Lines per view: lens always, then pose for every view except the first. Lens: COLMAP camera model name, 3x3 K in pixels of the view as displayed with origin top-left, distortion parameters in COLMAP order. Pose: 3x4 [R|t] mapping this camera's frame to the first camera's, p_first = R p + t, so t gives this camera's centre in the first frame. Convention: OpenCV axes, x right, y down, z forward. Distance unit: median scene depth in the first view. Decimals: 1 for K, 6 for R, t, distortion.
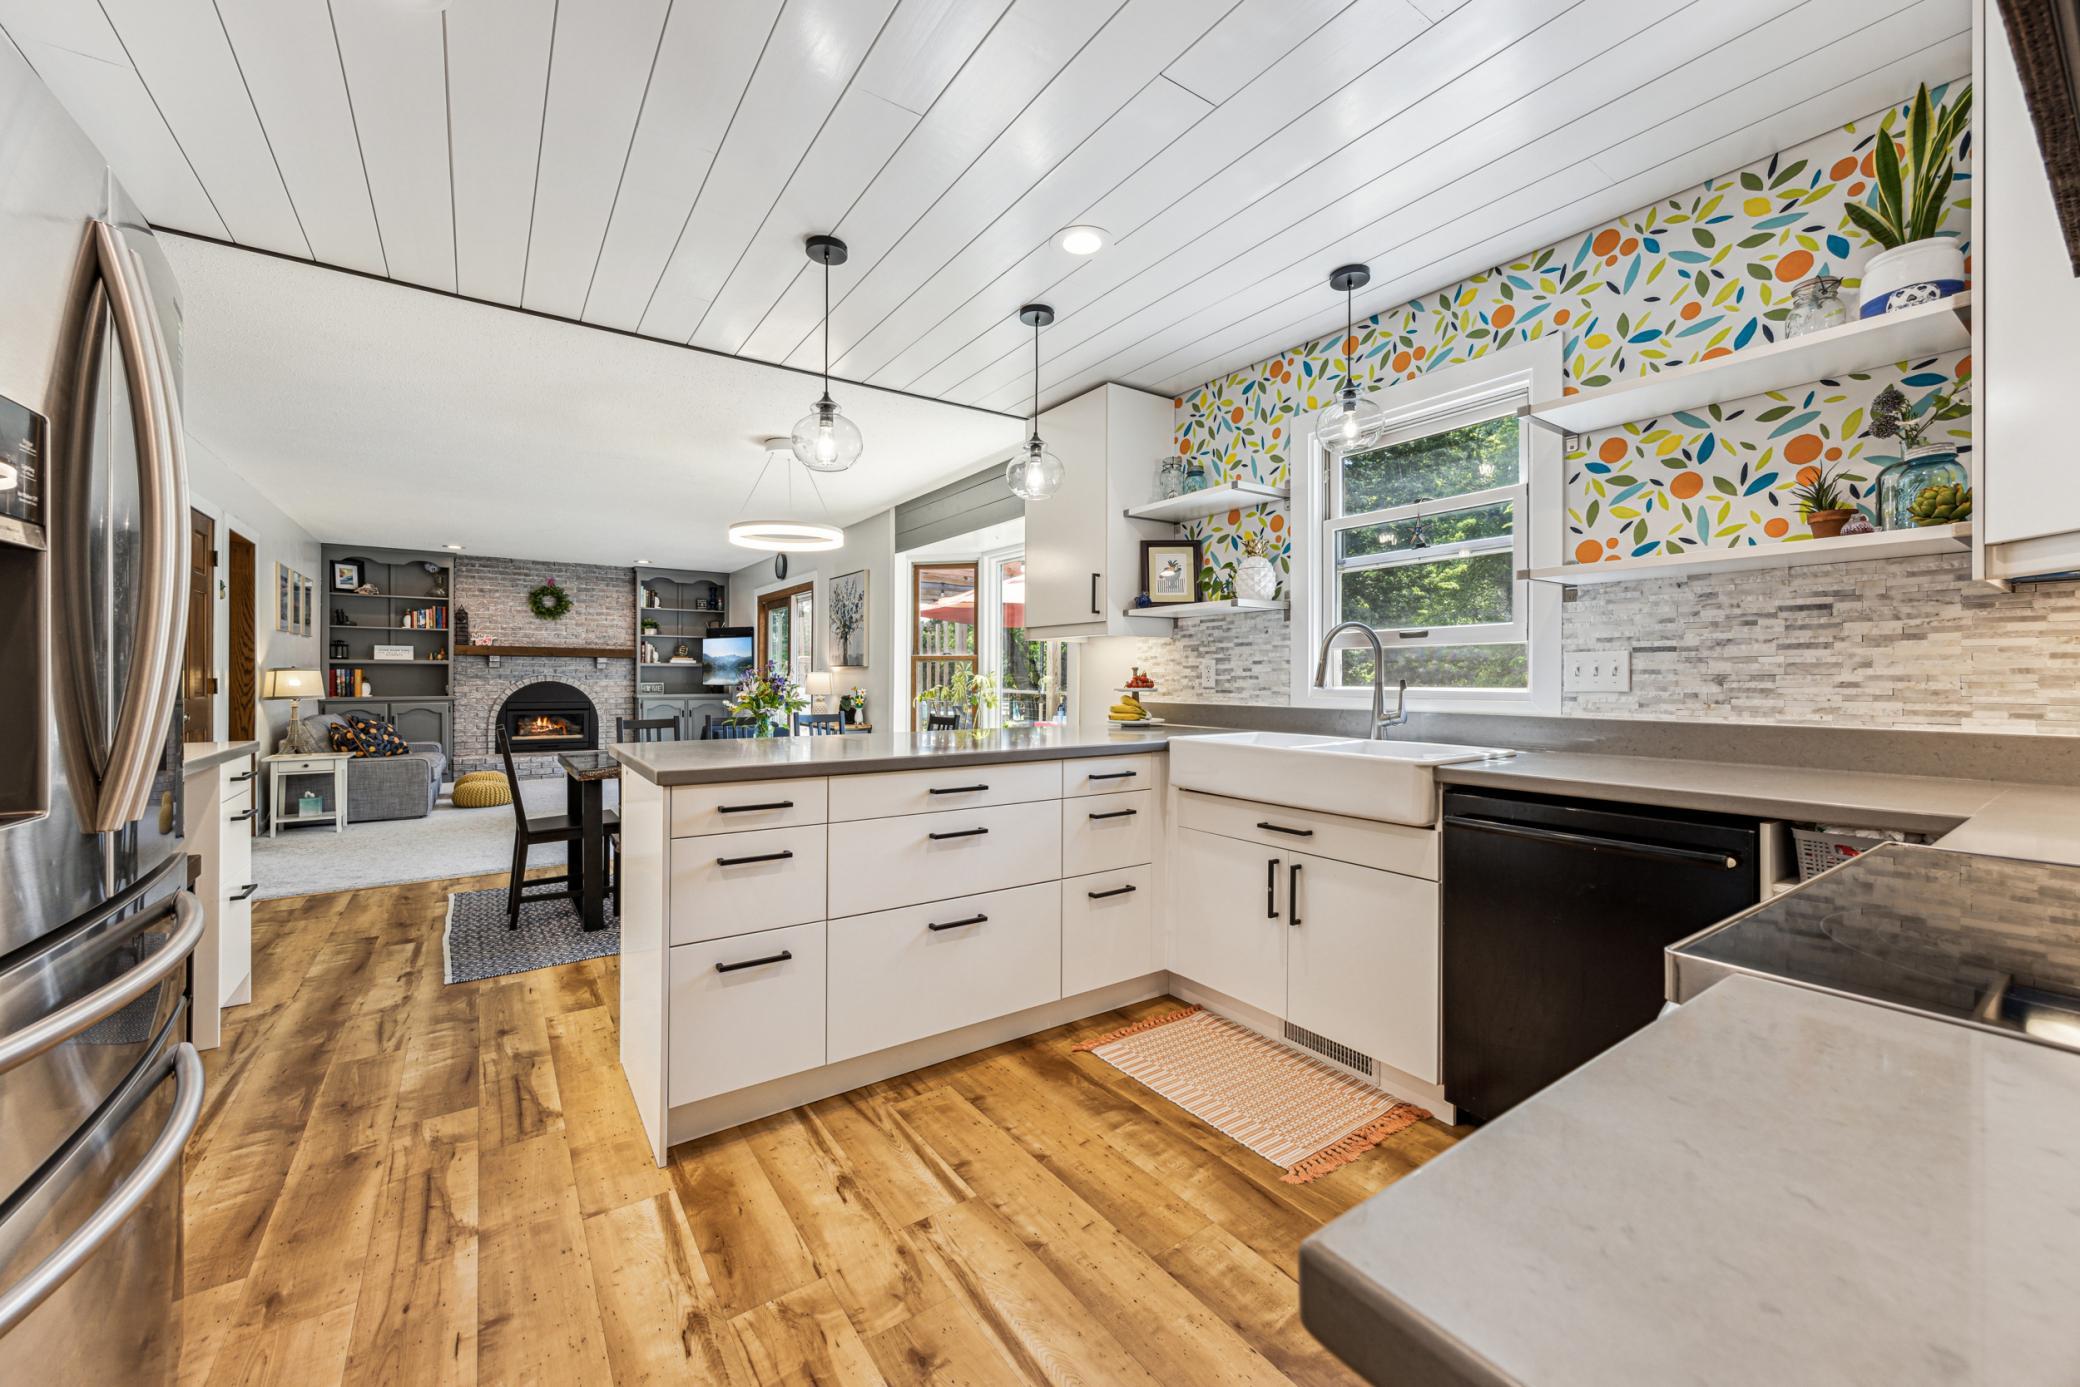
lens RADIAL K [[800.9, 0, 1043.1], [0, 800.9, 680.9], [0, 0, 1]] dist [0.002099, -0.000612]
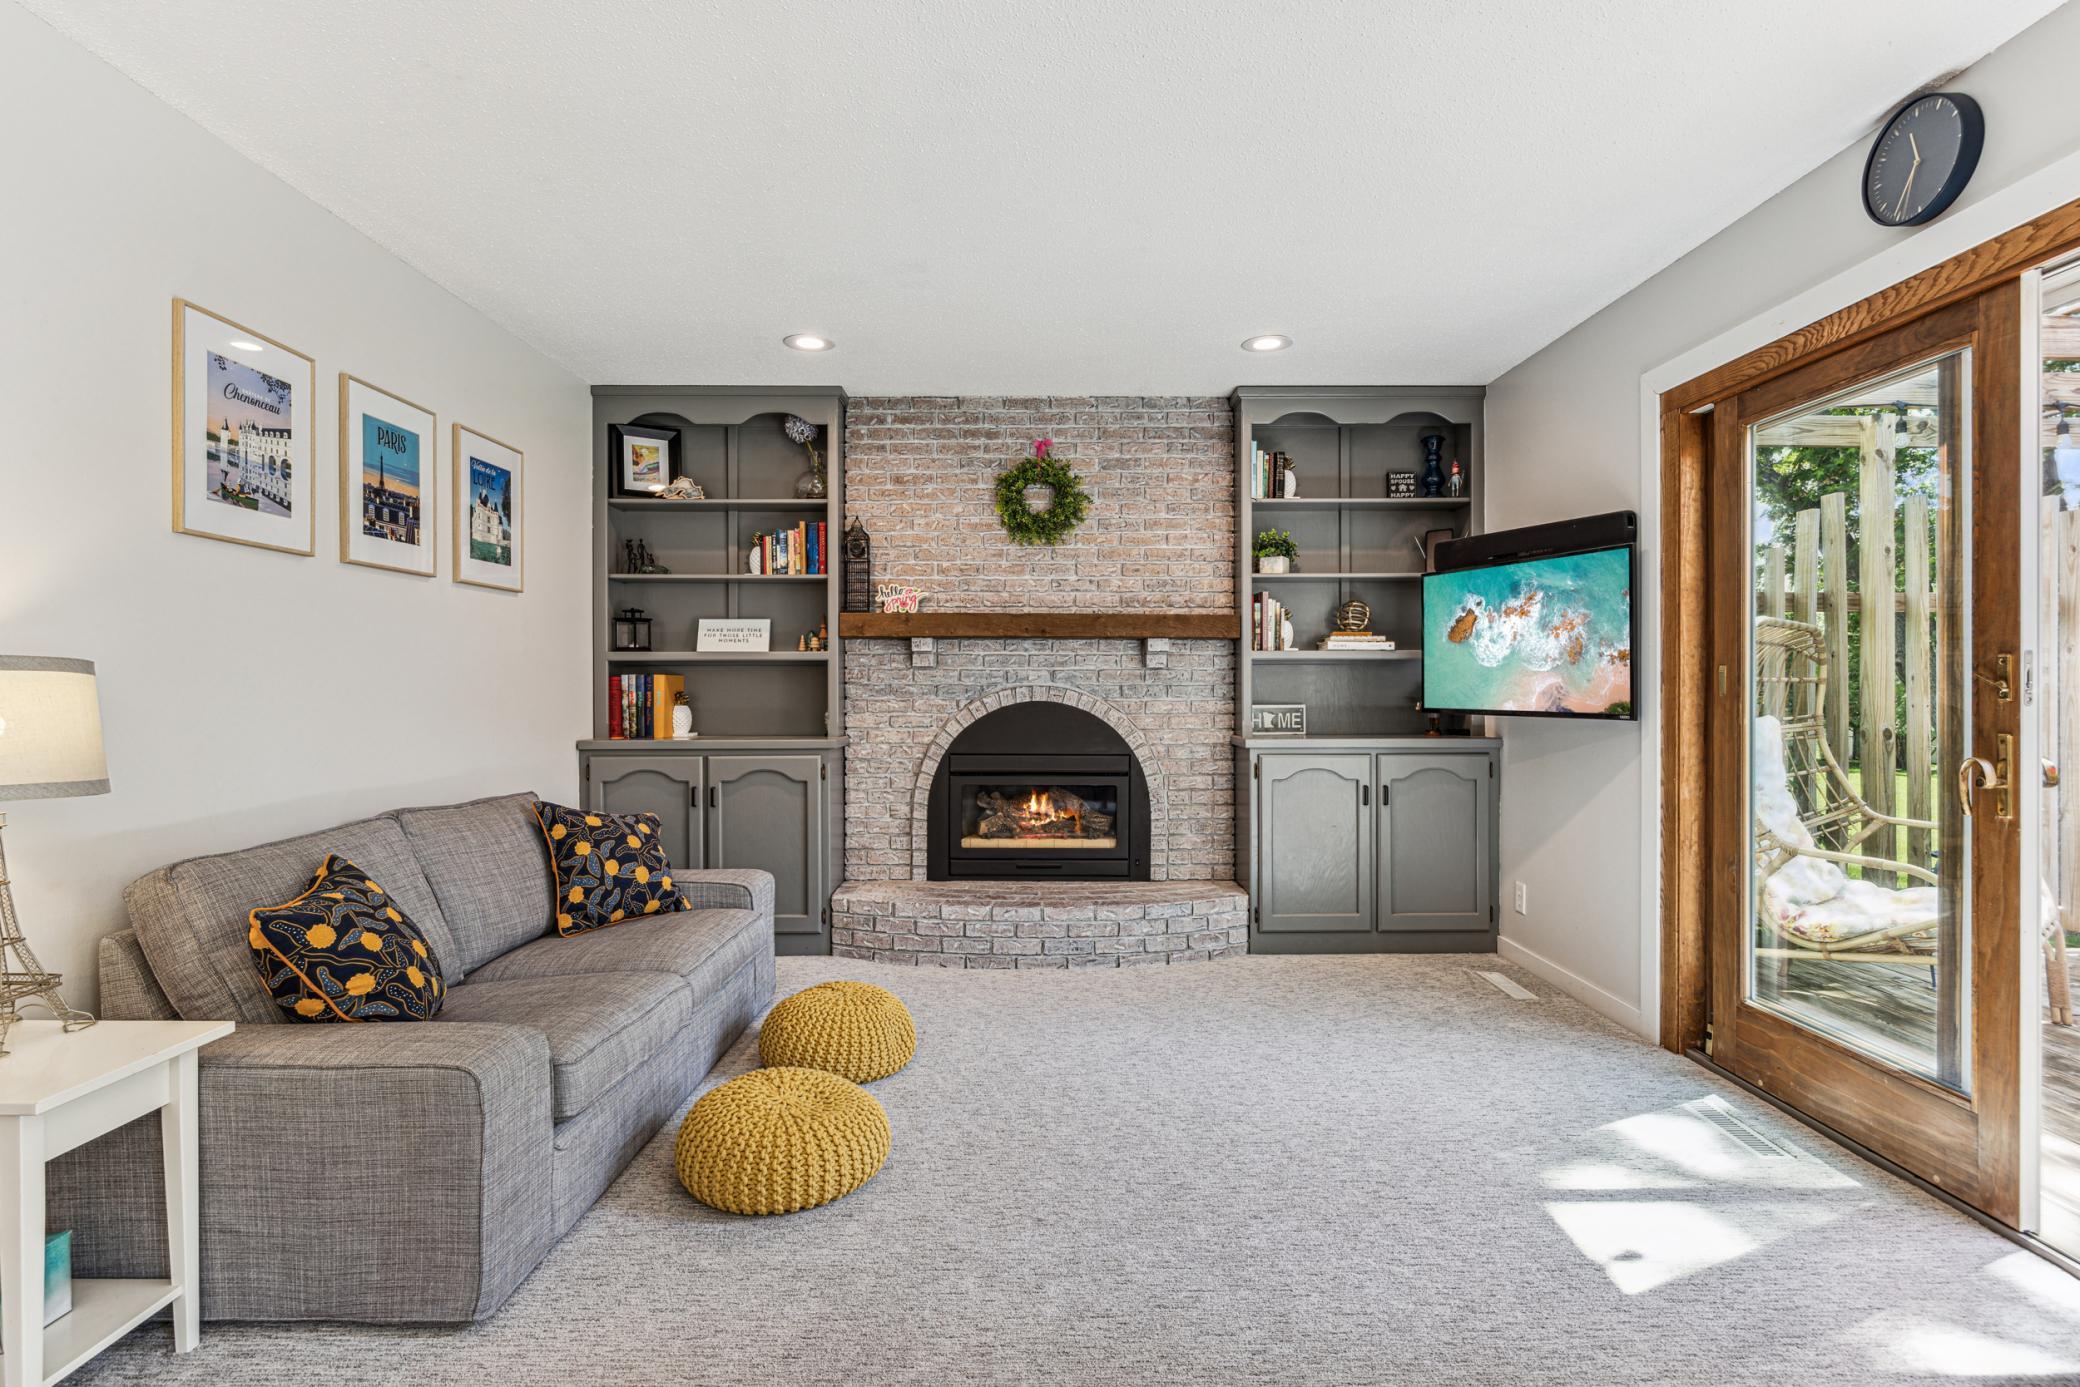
lens RADIAL K [[1017.7, 0, 1040.5], [0, 1017.7, 683.4], [0, 0, 1]] dist [0.002026, 0.000046]
pose [[0.819384, -0.005316, -0.573220, -0.909802], [0.001248, 0.999971, -0.007490, -0.012354], [0.573243, 0.005422, 0.819367, 1.630003]]
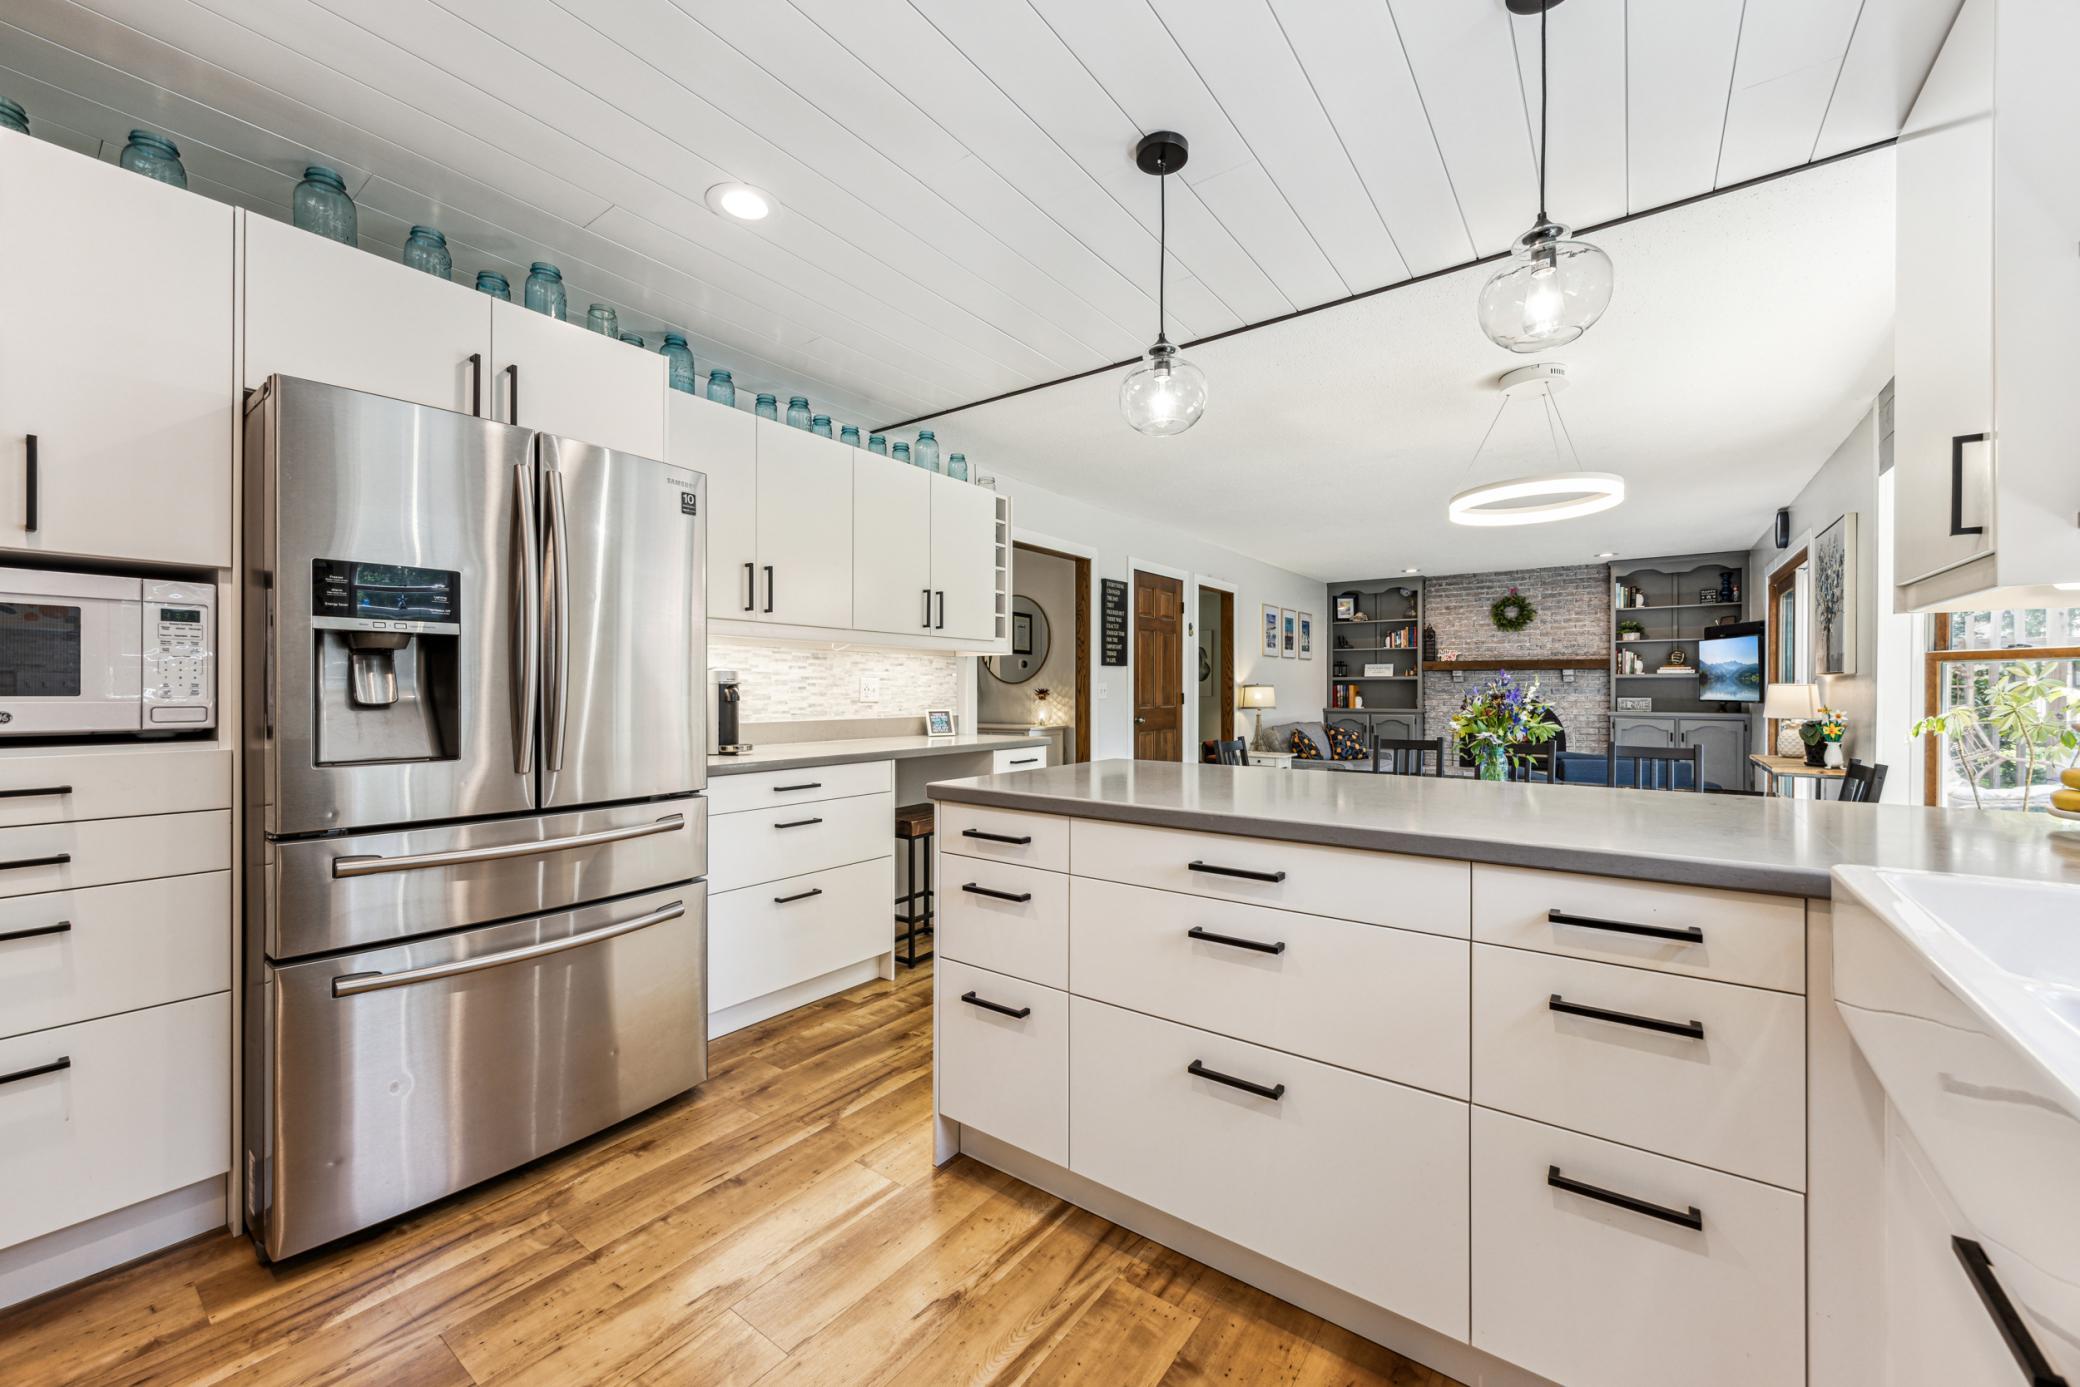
lens RADIAL K [[800.9, 0, 1038.6], [0, 800.9, 693.6], [0, 0, 1]] dist [0.002099, -0.000612]
pose [[0.313578, 0.001431, -0.949561, 0.313561], [-0.002475, 0.999997, 0.000690, -0.003506], [0.949559, 0.002134, 0.313580, 0.454221]]
